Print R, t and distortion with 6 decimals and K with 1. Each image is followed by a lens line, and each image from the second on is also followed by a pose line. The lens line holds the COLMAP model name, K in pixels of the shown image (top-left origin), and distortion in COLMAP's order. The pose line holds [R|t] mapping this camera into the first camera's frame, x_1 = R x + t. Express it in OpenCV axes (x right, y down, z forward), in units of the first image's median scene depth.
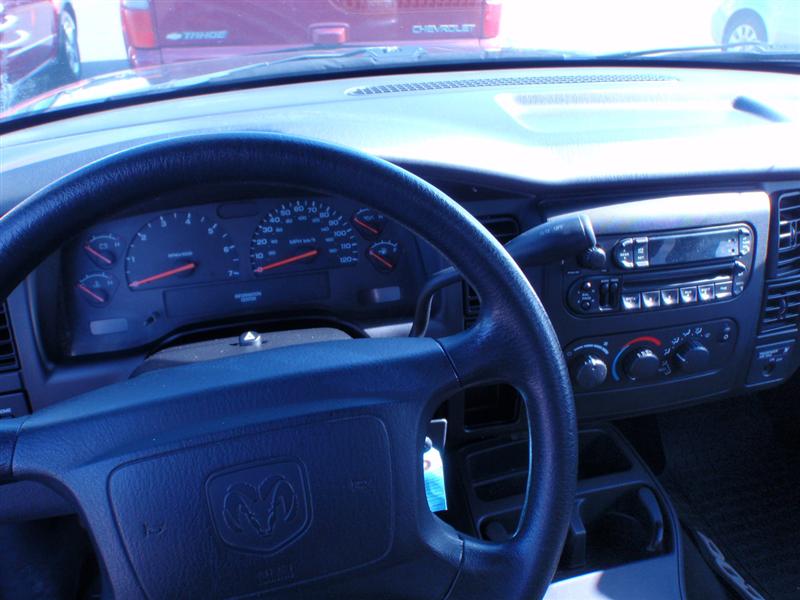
lens RADIAL K [[668.9, 0, 400.0], [0, 668.9, 300.0], [0, 0, 1]] dist [-0.073777, 0.003075]
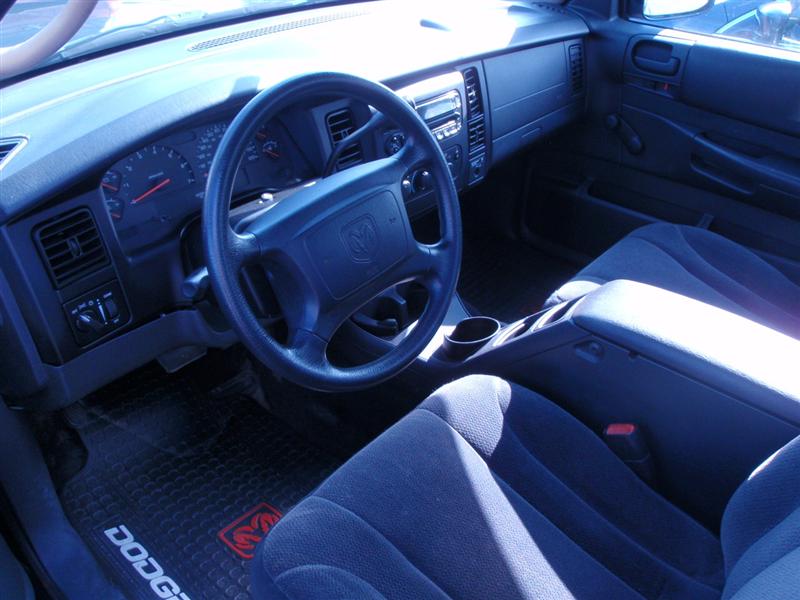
lens RADIAL K [[668.9, 0, 400.0], [0, 668.9, 300.0], [0, 0, 1]] dist [-0.073777, 0.003075]
pose [[0.821400, -0.310846, 0.478201, -0.641870], [0.260019, 0.950322, 0.171109, 0.079440], [-0.507634, -0.016208, 0.861420, -0.509124]]
